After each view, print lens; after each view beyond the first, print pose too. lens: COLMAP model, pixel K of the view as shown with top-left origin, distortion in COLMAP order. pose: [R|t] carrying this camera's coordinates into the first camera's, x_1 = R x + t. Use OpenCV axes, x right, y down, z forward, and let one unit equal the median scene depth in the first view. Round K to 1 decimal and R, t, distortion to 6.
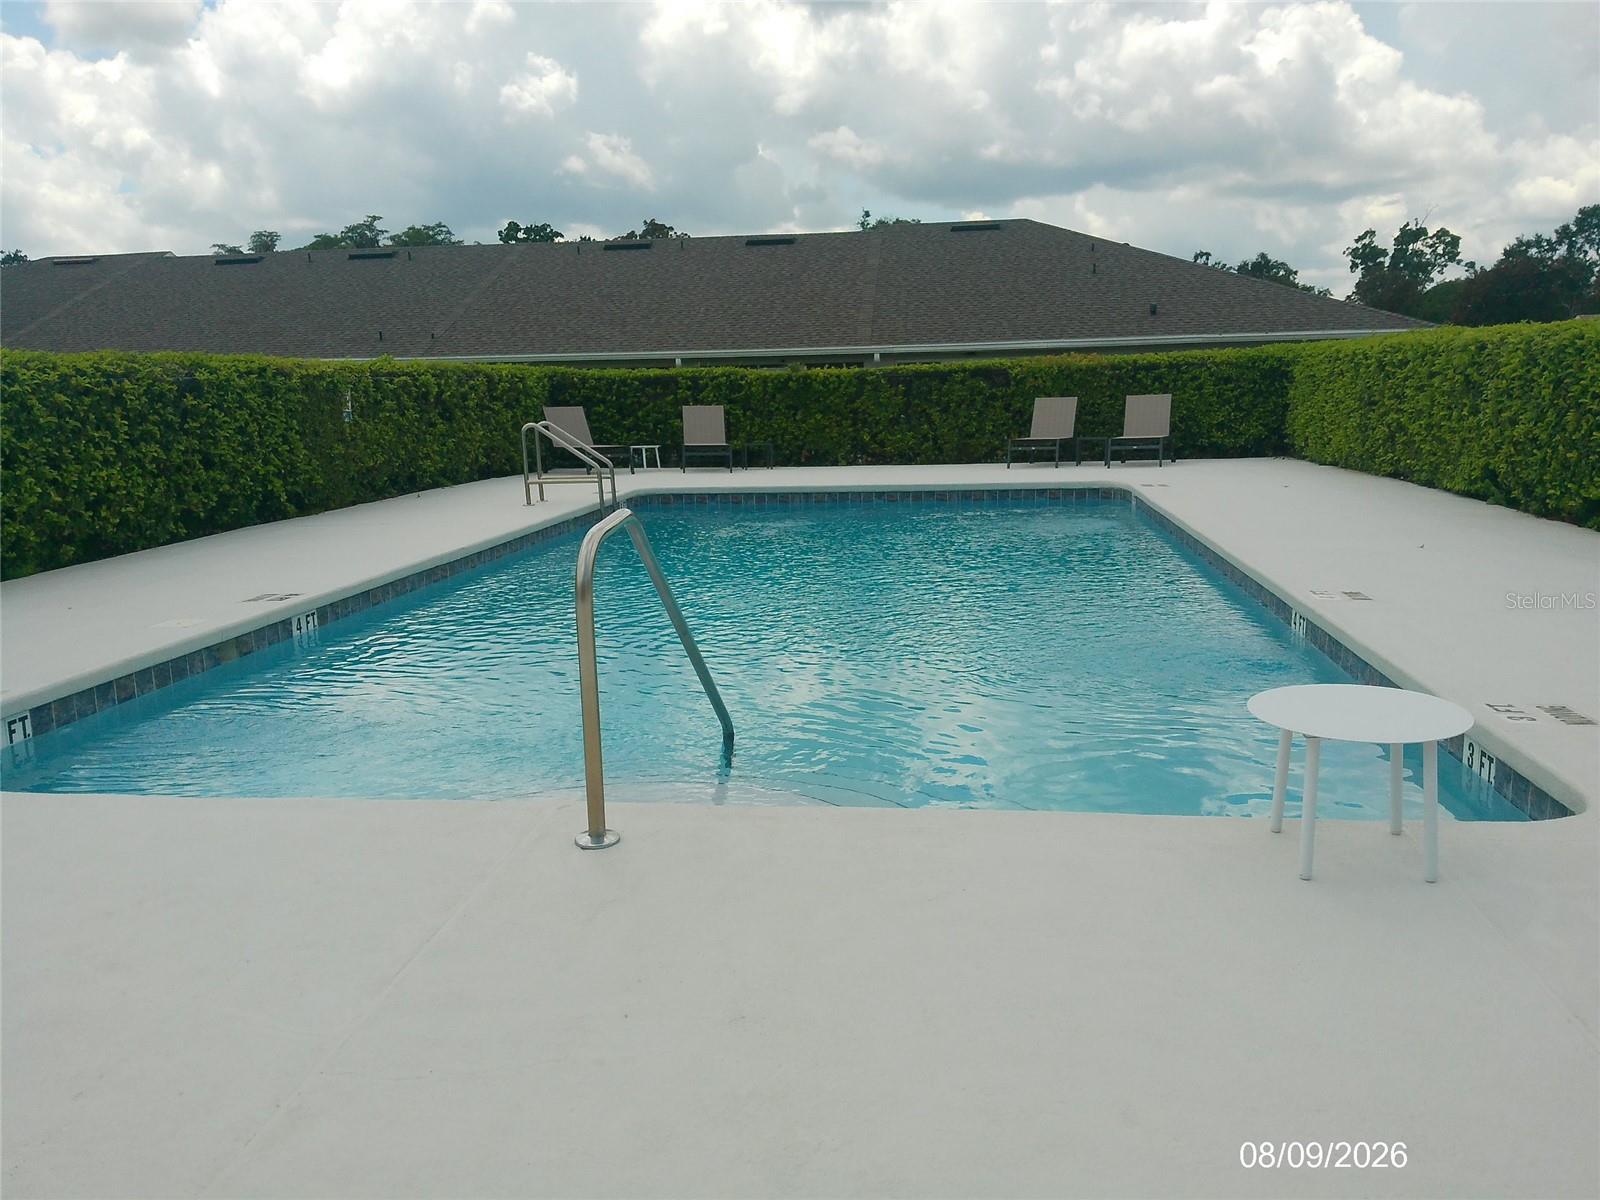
lens RADIAL K [[1311.8, 0, 780.6], [0, 1311.8, 641.0], [0, 0, 1]] dist [0.084532, -0.158394]
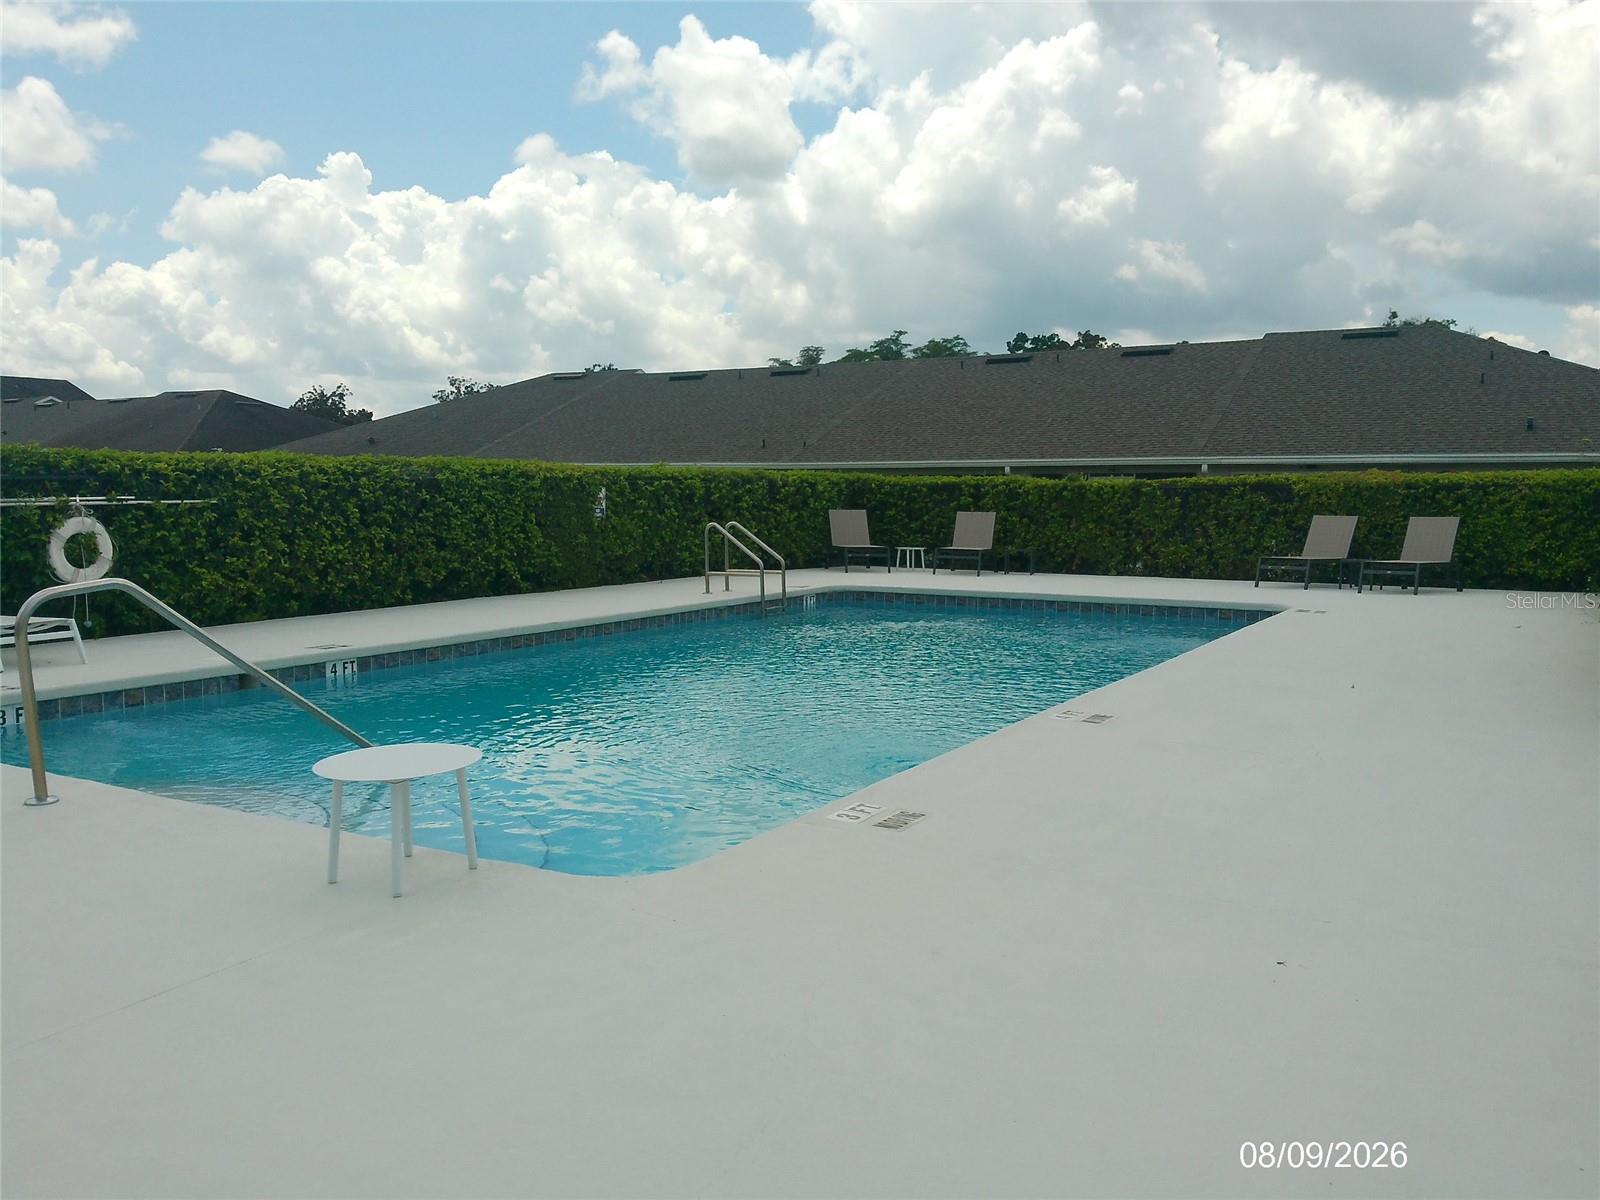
lens RADIAL K [[1311.8, 0, 793.3], [0, 1311.8, 654.8], [0, 0, 1]] dist [0.084532, -0.158394]
pose [[0.920845, 0.074468, -0.382752, 0.207227], [-0.099177, 0.994042, -0.045205, -0.004383], [0.377106, 0.079587, 0.922744, -0.009320]]
